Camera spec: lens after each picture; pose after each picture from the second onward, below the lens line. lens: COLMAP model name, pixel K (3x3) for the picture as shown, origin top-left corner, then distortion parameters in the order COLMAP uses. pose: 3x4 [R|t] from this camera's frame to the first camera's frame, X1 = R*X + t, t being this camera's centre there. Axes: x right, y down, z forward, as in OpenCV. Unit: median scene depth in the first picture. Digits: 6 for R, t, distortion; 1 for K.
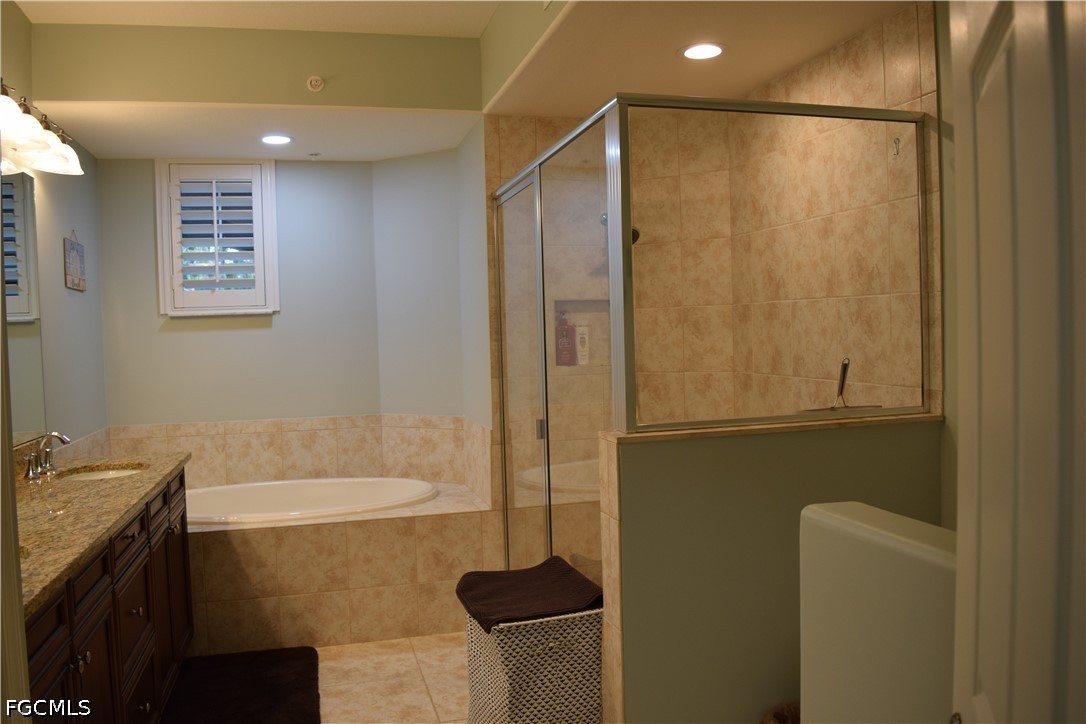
lens RADIAL K [[849.2, 0, 545.8], [0, 849.2, 358.1], [0, 0, 1]] dist [-0.097485, 0.022584]
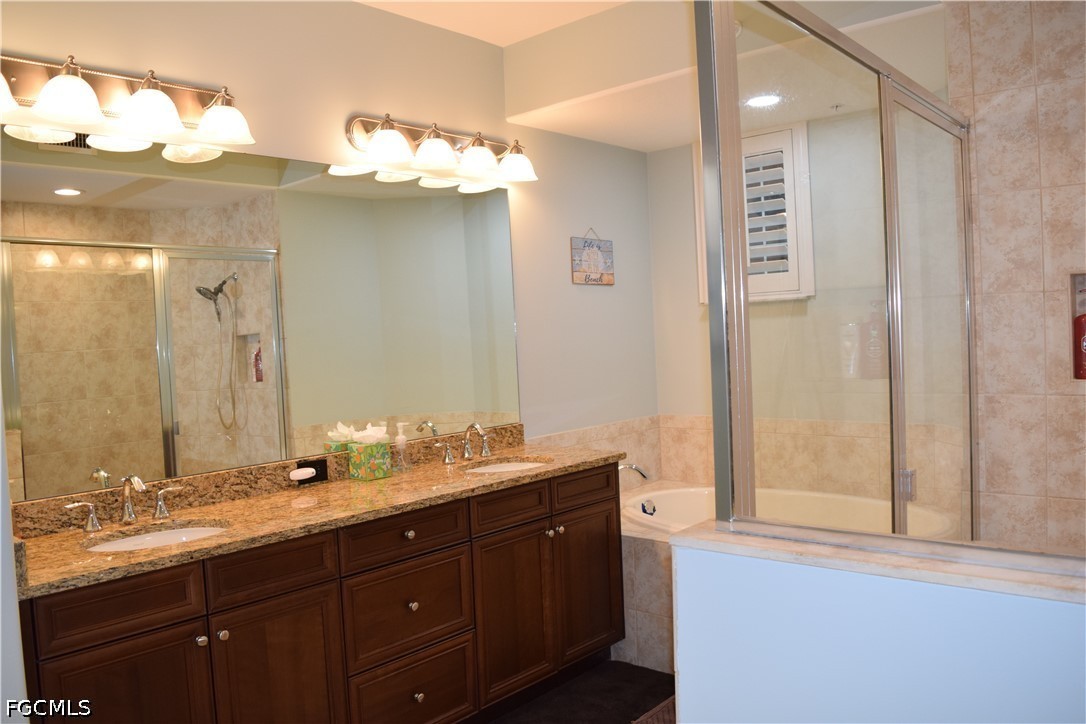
lens RADIAL K [[849.2, 0, 545.8], [0, 849.2, 358.1], [0, 0, 1]] dist [-0.097485, 0.022584]
pose [[0.548366, 0.030313, -0.835689, 0.257752], [0.002831, 0.999270, 0.038105, -0.025970], [0.836234, -0.023261, 0.547880, 0.297861]]
